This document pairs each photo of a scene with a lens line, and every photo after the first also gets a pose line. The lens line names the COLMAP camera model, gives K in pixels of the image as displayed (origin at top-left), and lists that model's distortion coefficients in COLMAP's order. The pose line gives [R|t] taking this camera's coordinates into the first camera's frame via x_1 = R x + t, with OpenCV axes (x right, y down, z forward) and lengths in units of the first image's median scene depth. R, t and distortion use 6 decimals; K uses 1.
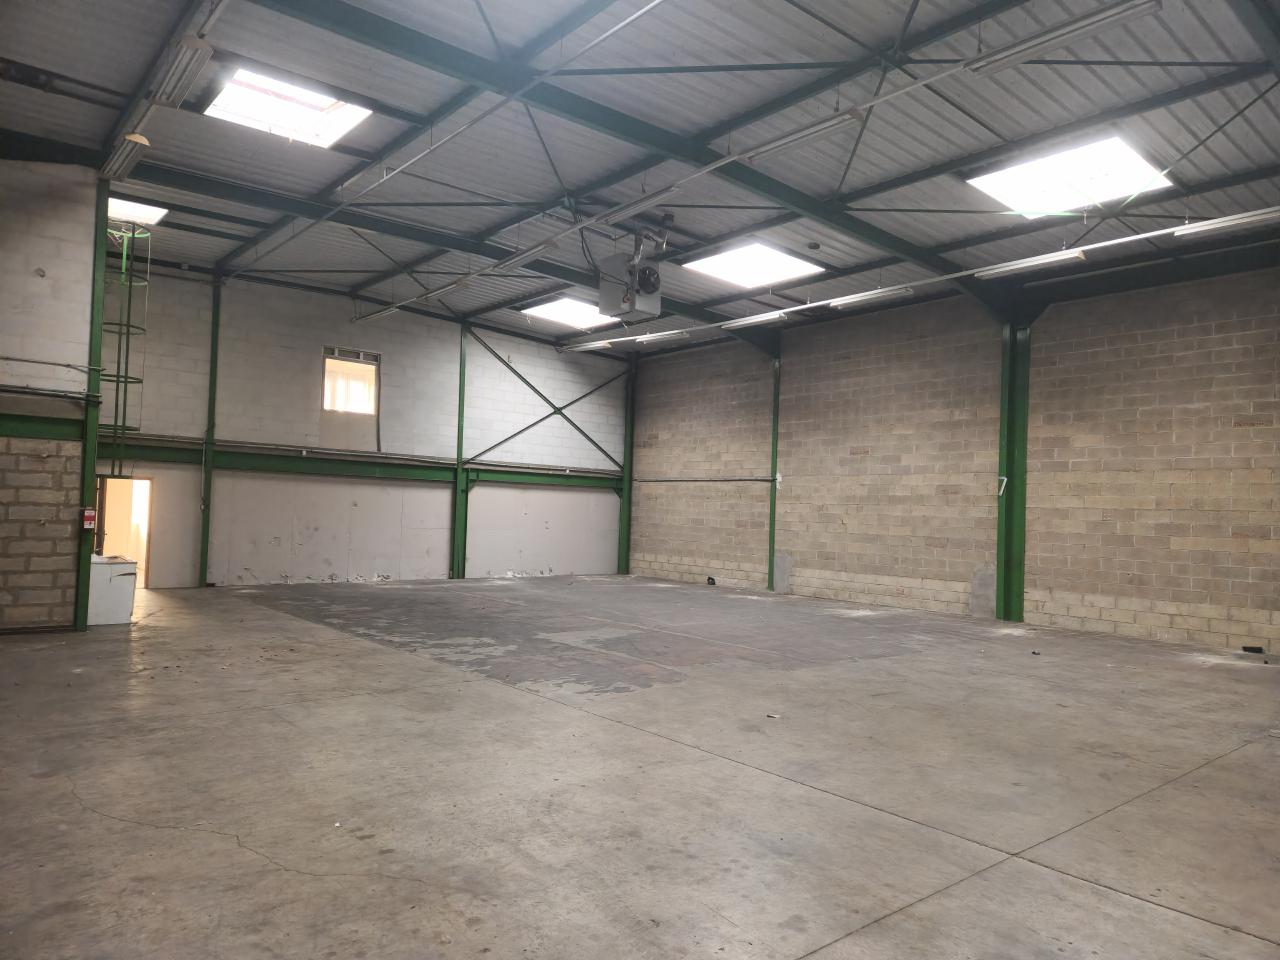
lens RADIAL K [[844.8, 0, 642.9], [0, 844.8, 487.7], [0, 0, 1]] dist [0.085121, -0.076091]
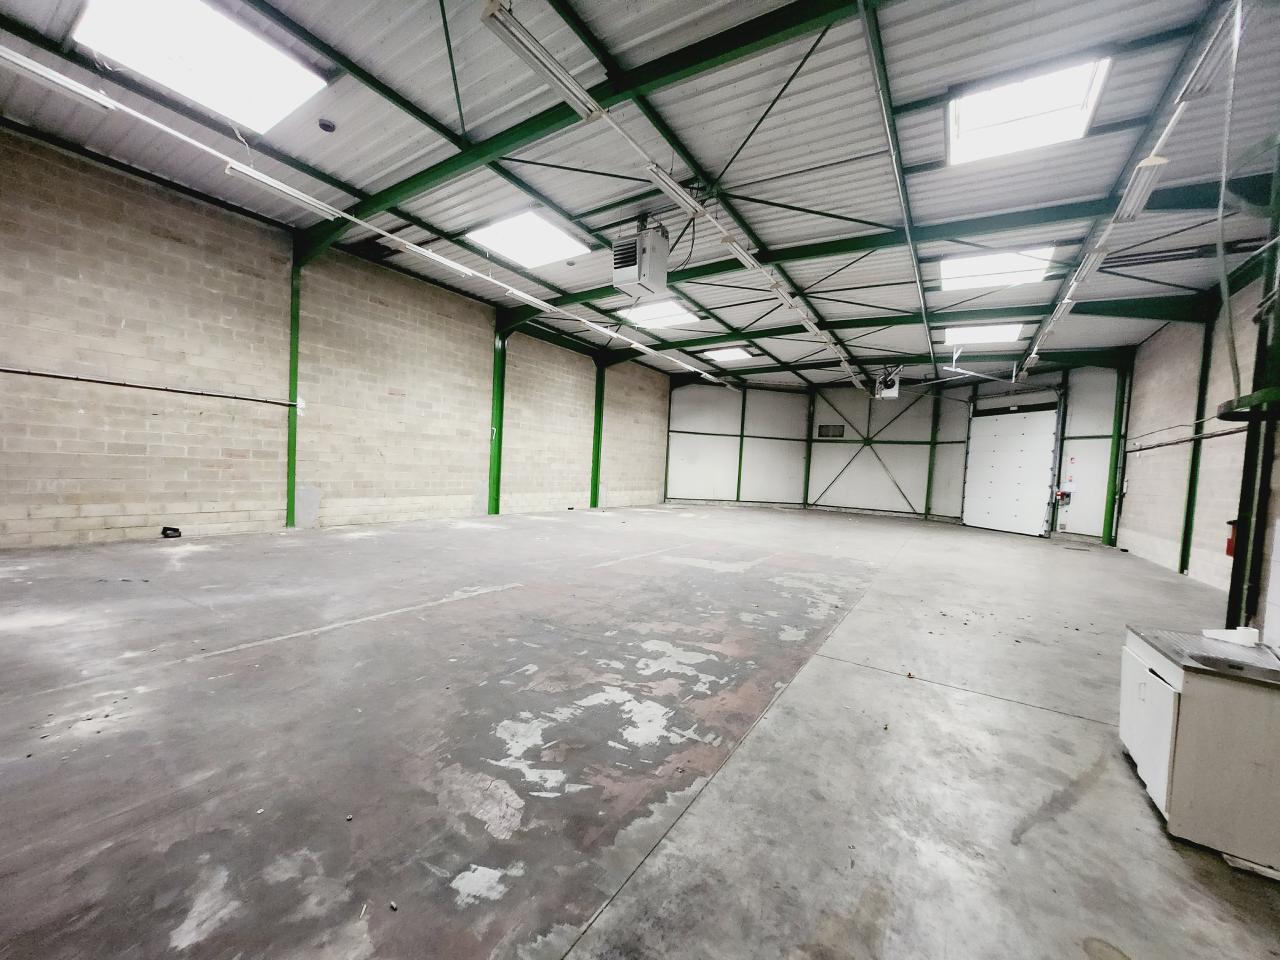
lens RADIAL K [[501.5, 0, 628.8], [0, 501.5, 486.0], [0, 0, 1]] dist [-0.001669, -0.000253]
pose [[-0.273310, -0.087915, 0.957900, -0.540872], [-0.090902, 0.993719, 0.065266, 0.010988], [-0.957621, -0.069237, -0.279585, 0.952663]]
